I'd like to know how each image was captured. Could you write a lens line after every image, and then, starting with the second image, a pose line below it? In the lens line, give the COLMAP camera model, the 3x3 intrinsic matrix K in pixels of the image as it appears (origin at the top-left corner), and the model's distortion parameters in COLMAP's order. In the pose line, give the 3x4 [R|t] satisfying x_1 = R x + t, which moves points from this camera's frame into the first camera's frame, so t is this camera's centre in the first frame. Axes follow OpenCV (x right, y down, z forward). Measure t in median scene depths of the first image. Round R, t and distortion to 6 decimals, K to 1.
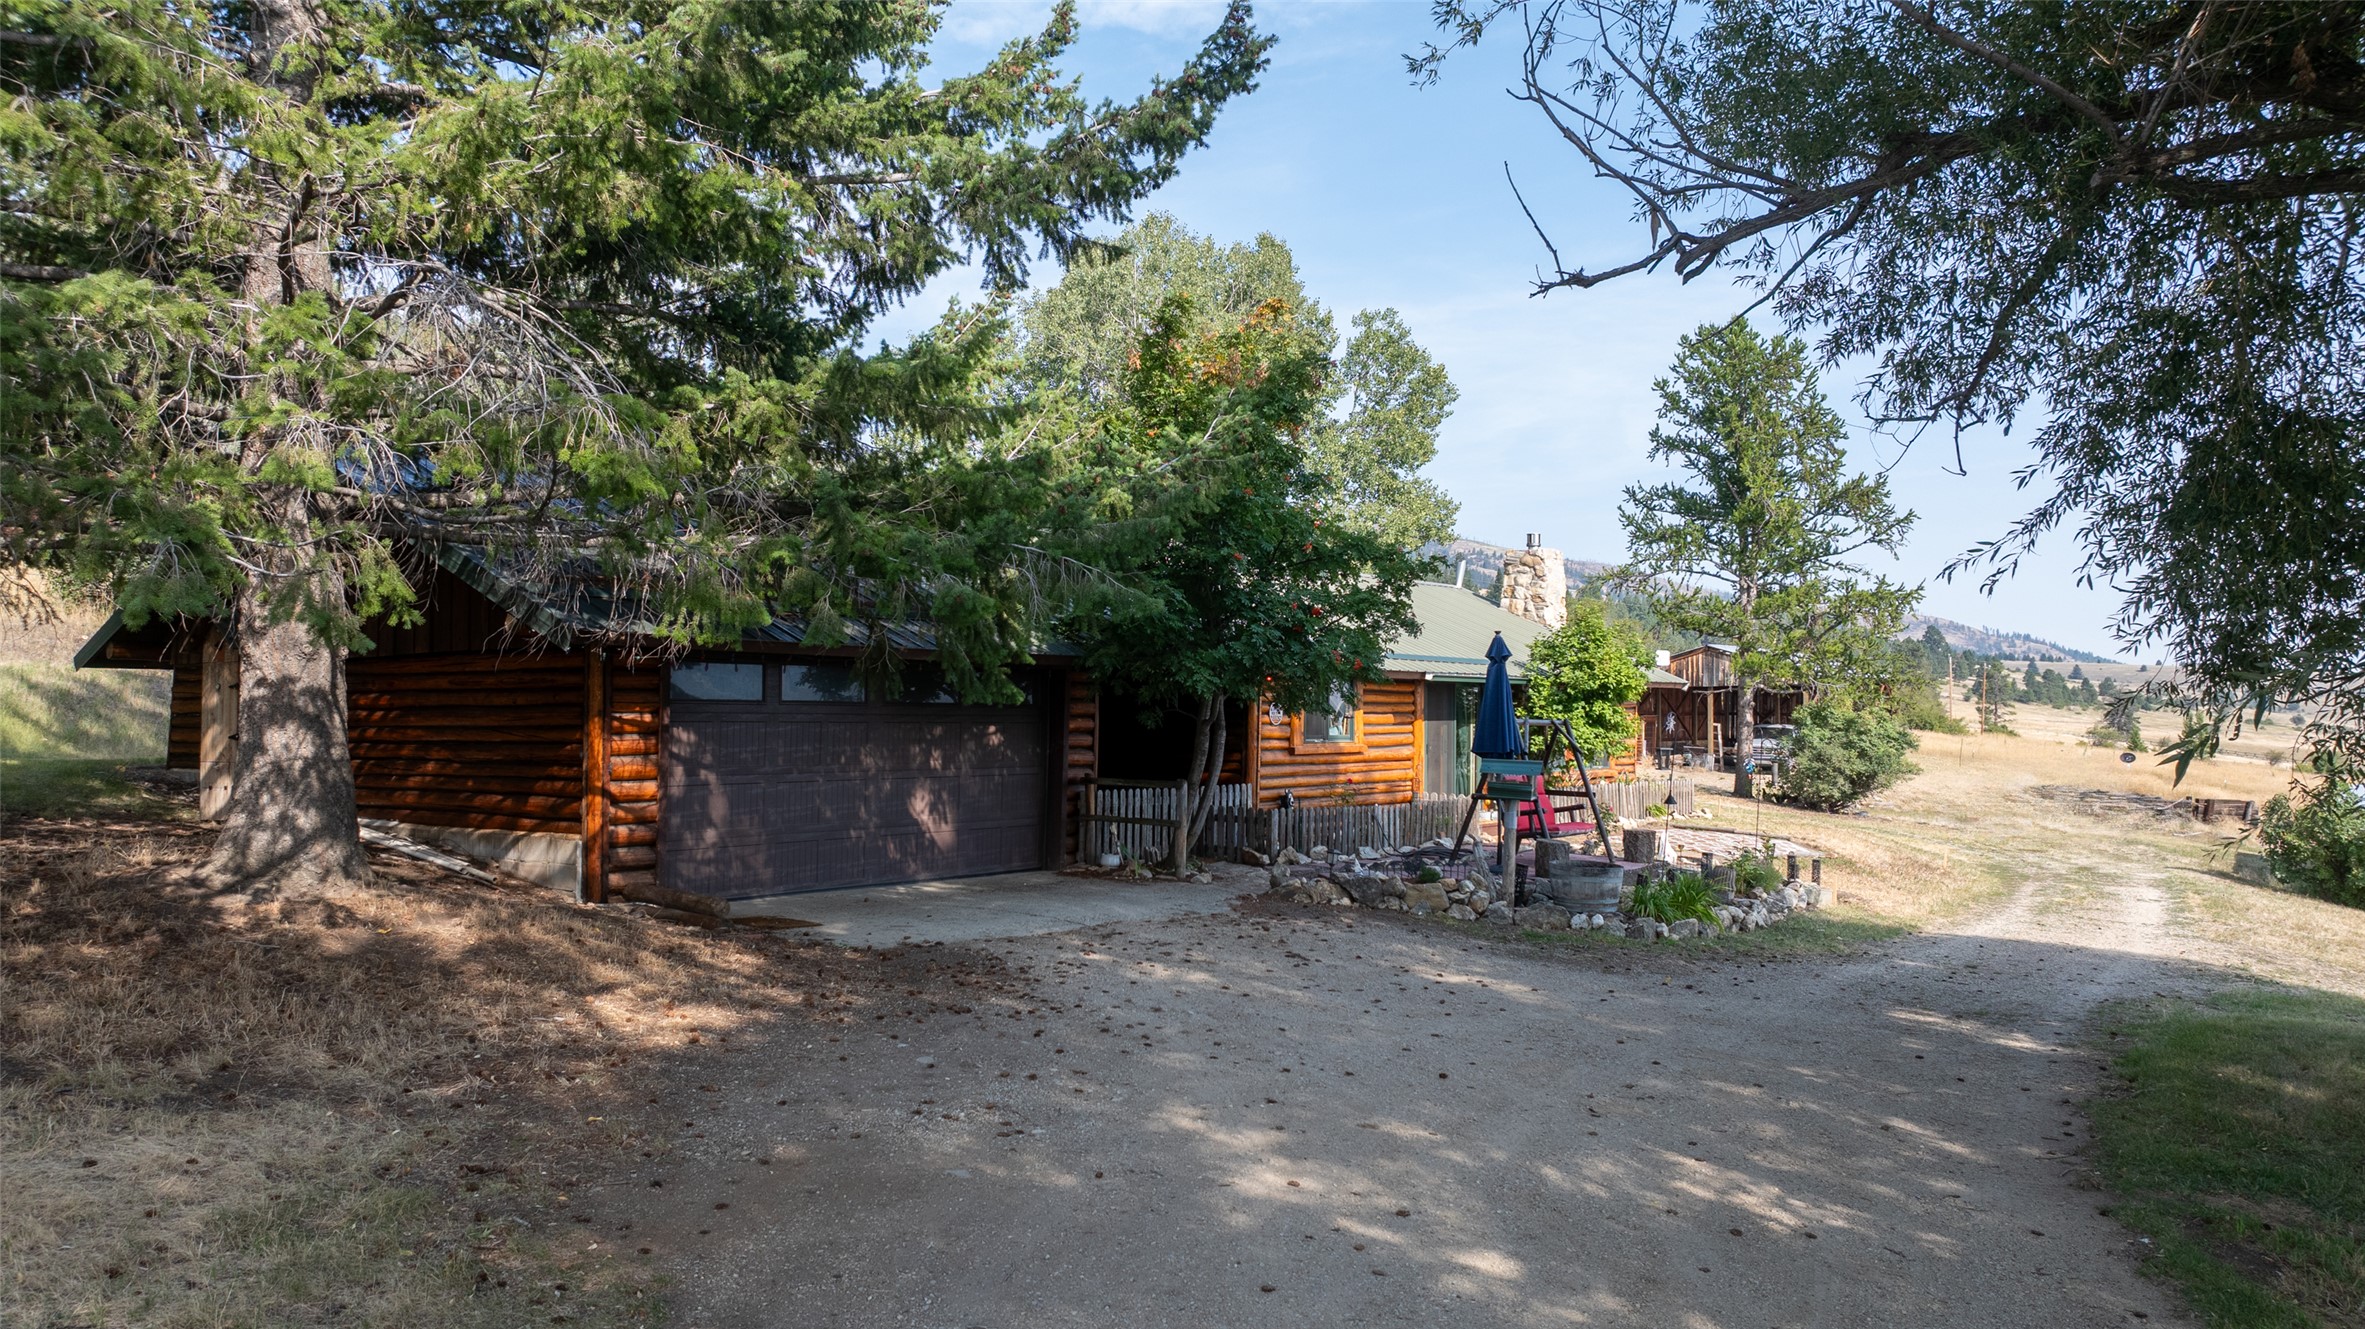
lens RADIAL K [[1660.1, 0, 1189.2], [0, 1660.1, 667.9], [0, 0, 1]] dist [-0.025593, 0.021160]
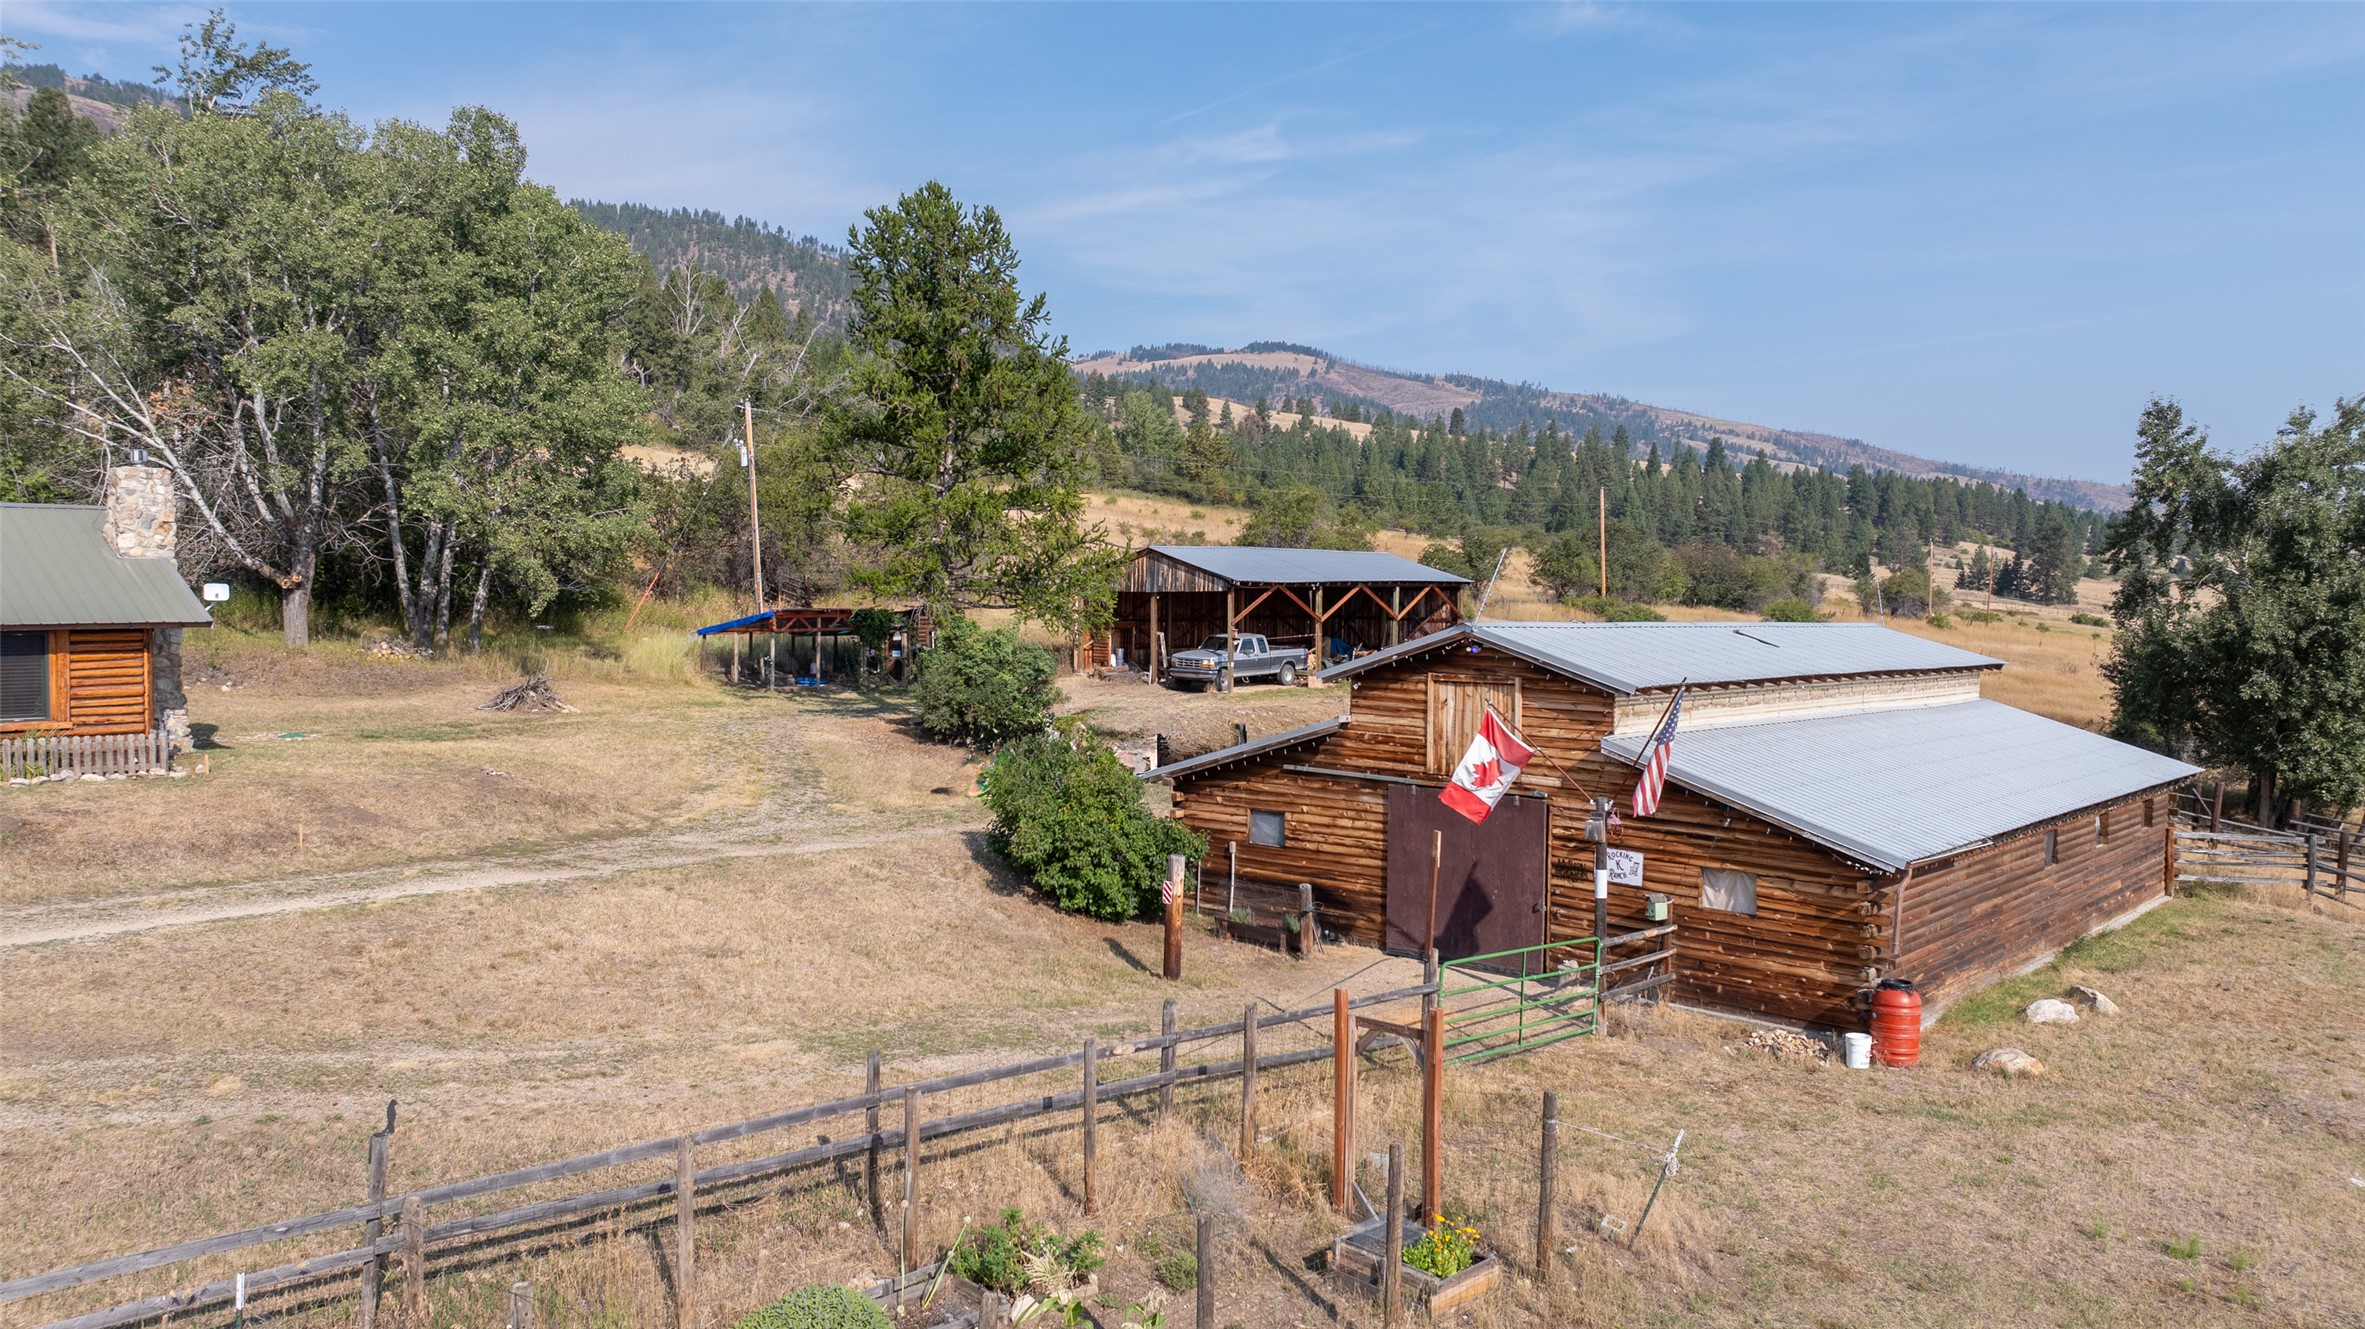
lens RADIAL K [[1660.1, 0, 1192.9], [0, 1660.1, 663.8], [0, 0, 1]] dist [-0.025593, 0.021160]
pose [[0.992524, 0.008352, -0.121764, 0.642504], [0.000485, 0.997378, 0.072367, -0.022289], [0.122049, -0.071885, 0.989917, 0.131471]]
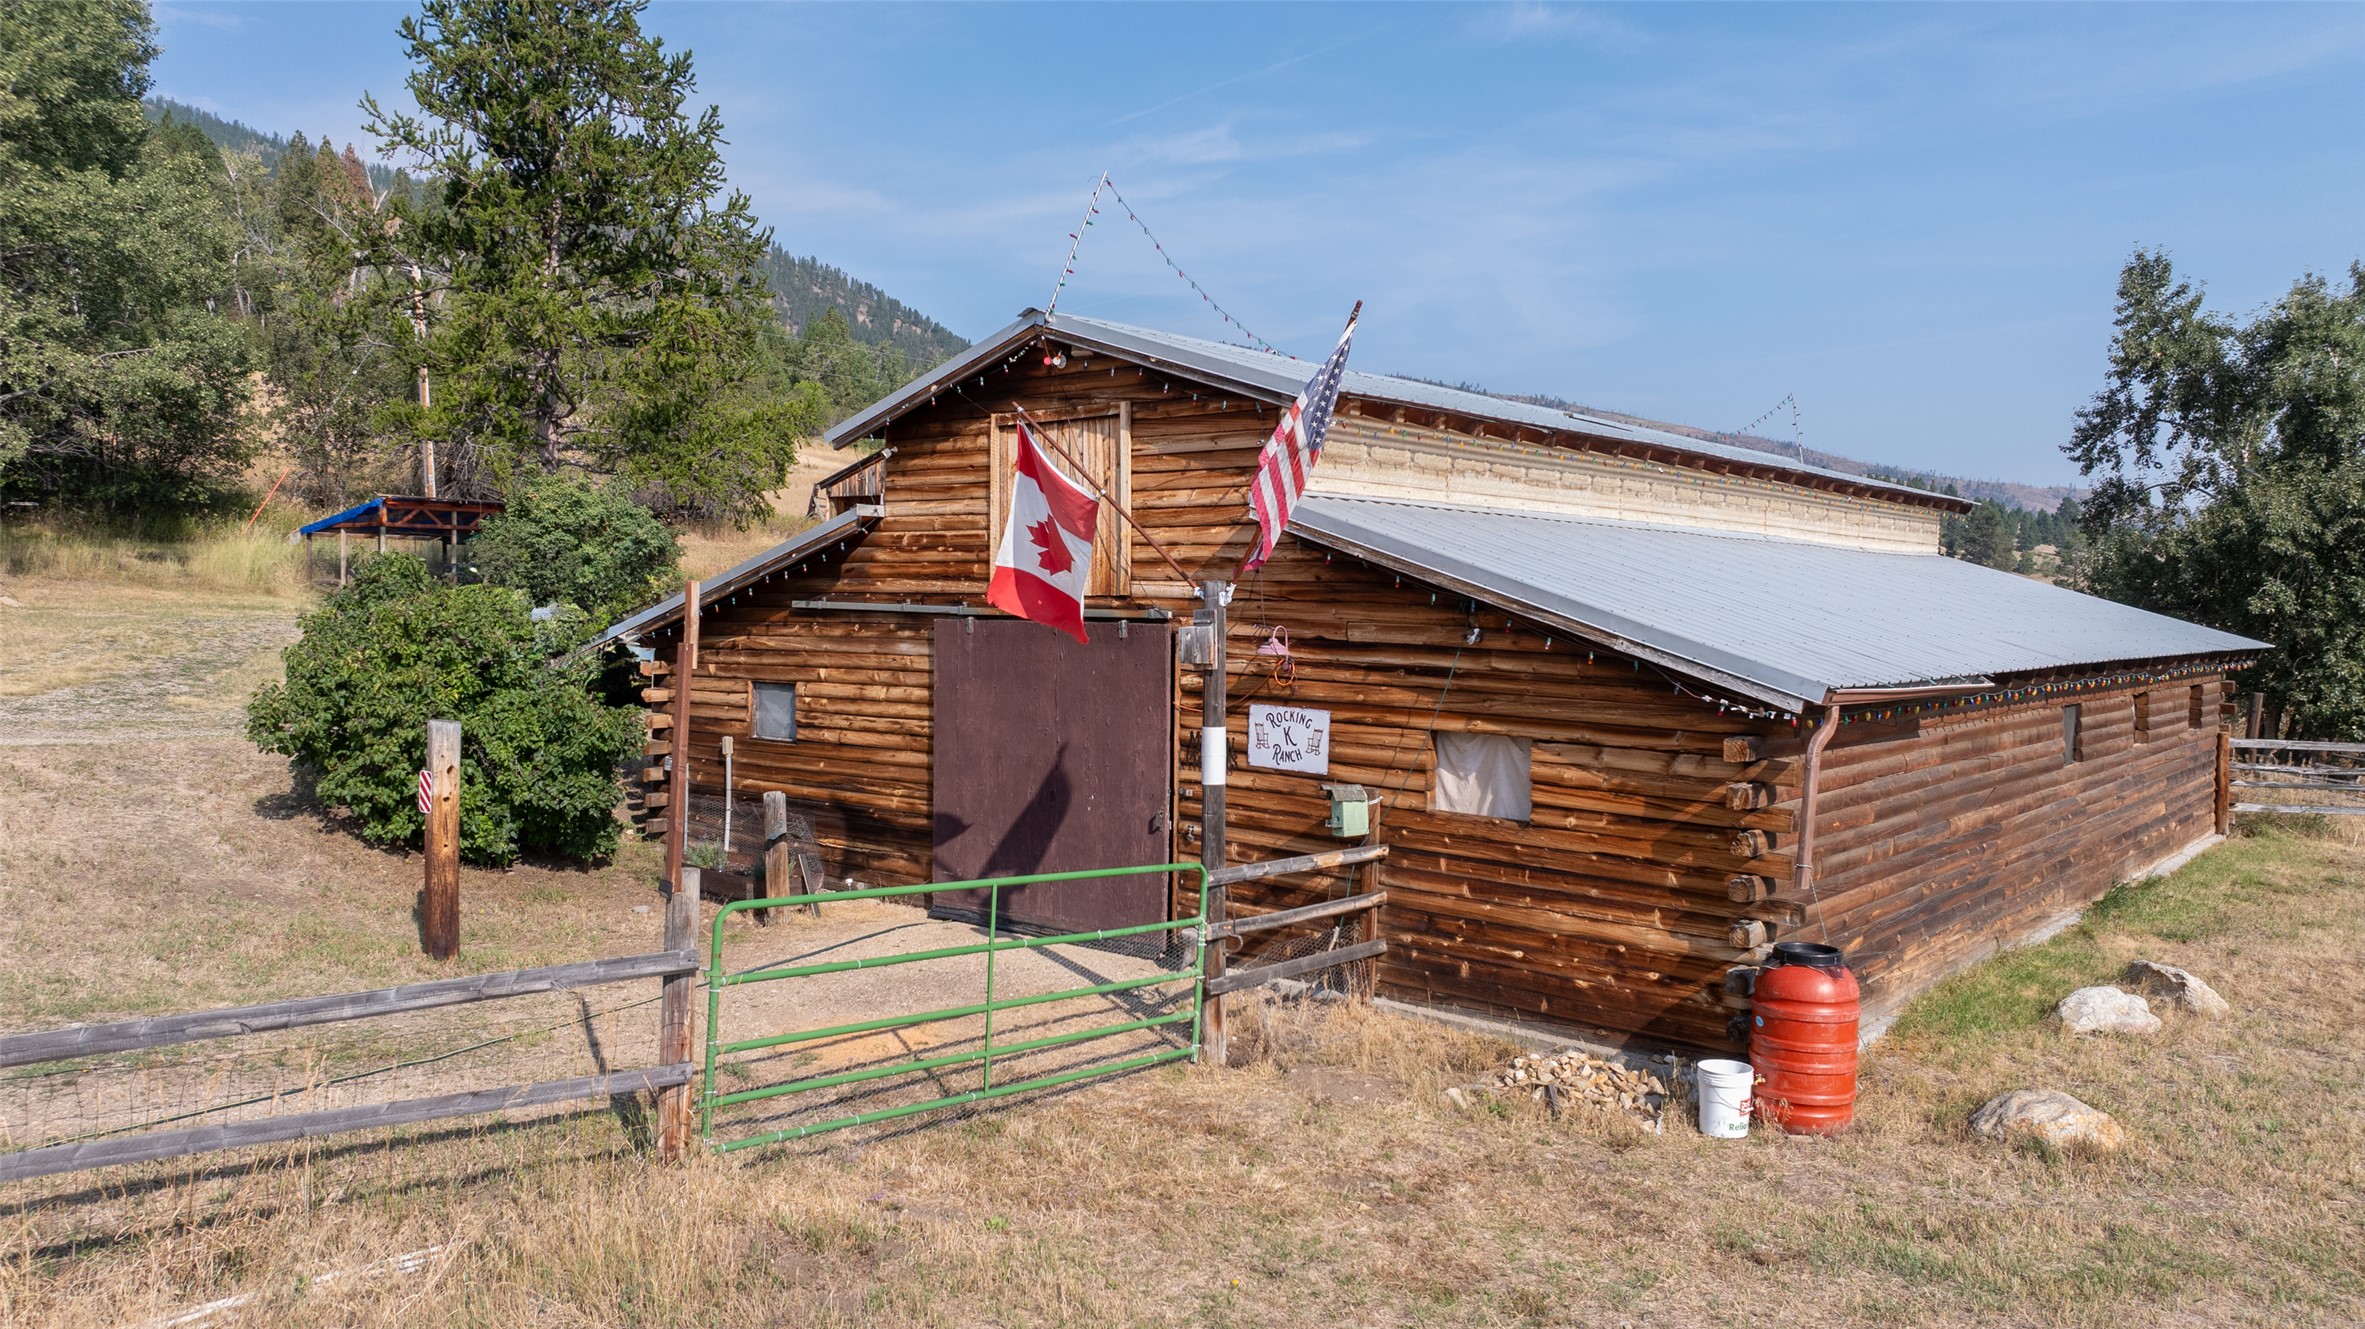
lens RADIAL K [[1660.1, 0, 1189.4], [0, 1660.1, 660.2], [0, 0, 1]] dist [-0.025593, 0.021160]
pose [[0.995979, 0.007306, -0.089286, 0.721993], [-0.001087, 0.997581, 0.069503, 0.048216], [0.089578, -0.069126, 0.993578, 0.390491]]
